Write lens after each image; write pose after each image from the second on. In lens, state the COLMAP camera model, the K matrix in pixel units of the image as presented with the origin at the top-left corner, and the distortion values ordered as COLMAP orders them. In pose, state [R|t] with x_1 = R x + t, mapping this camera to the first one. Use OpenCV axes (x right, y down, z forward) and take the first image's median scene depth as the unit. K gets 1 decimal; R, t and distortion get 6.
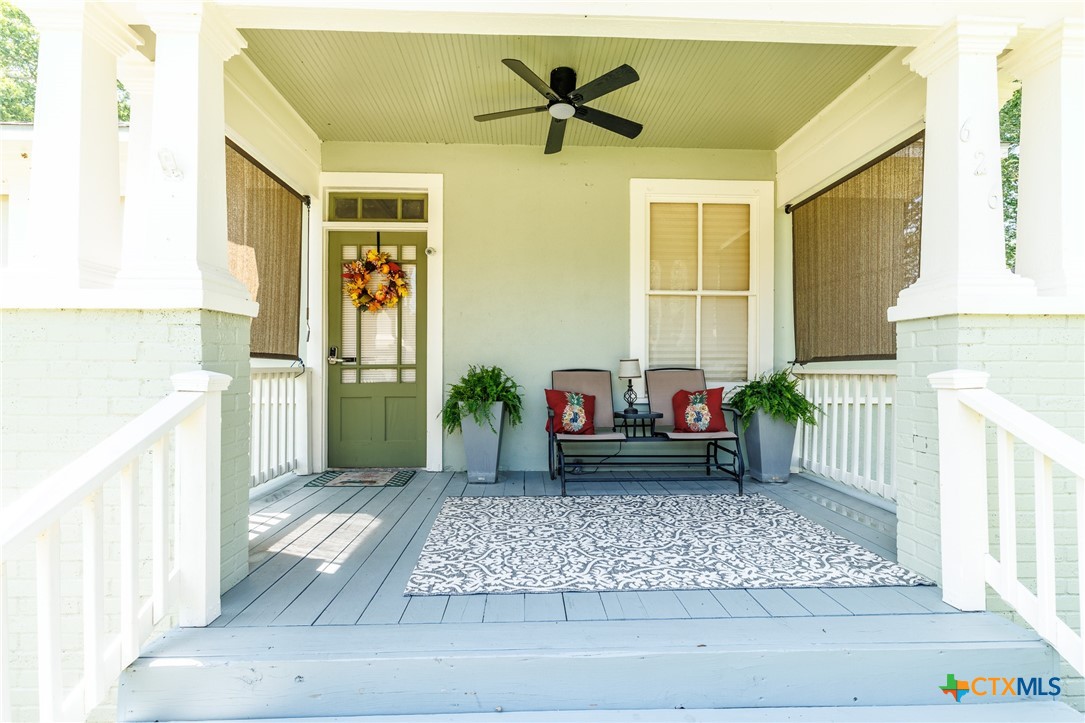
lens RADIAL K [[486.8, 0, 542.5], [0, 486.8, 361.5], [0, 0, 1]] dist [0.001244, 0.000338]
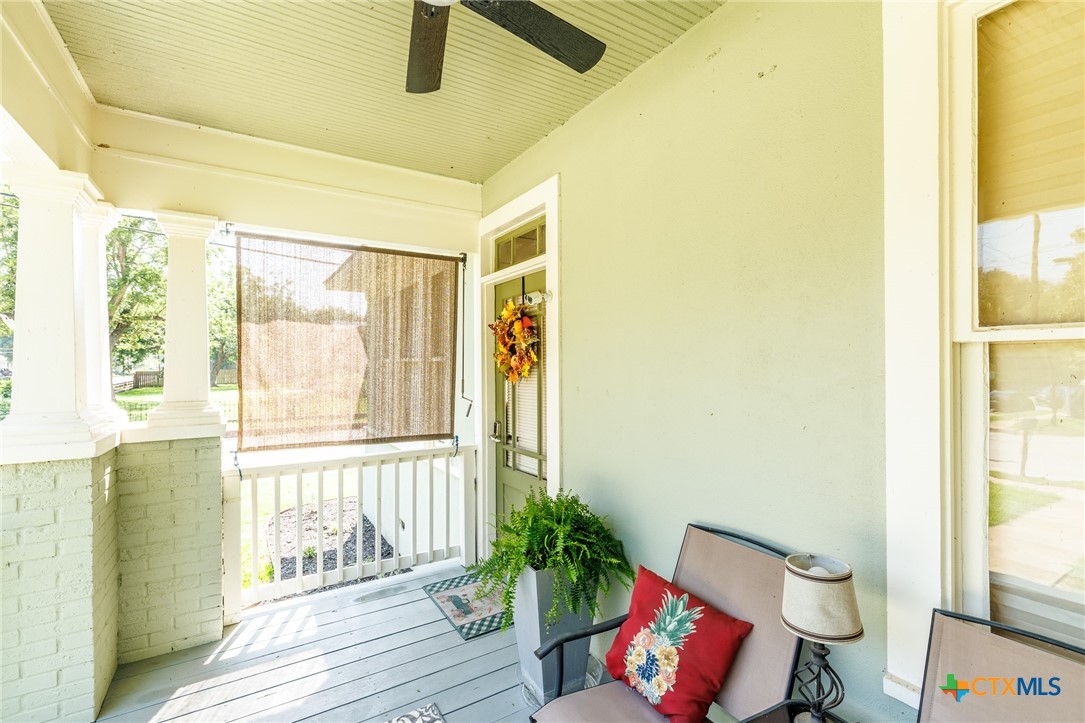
lens RADIAL K [[486.8, 0, 542.5], [0, 486.8, 361.5], [0, 0, 1]] dist [0.001244, 0.000338]
pose [[0.495124, -0.006144, -0.868801, 0.367412], [0.021177, 0.999763, 0.004999, -0.144562], [0.868564, -0.020874, 0.495136, 0.683191]]
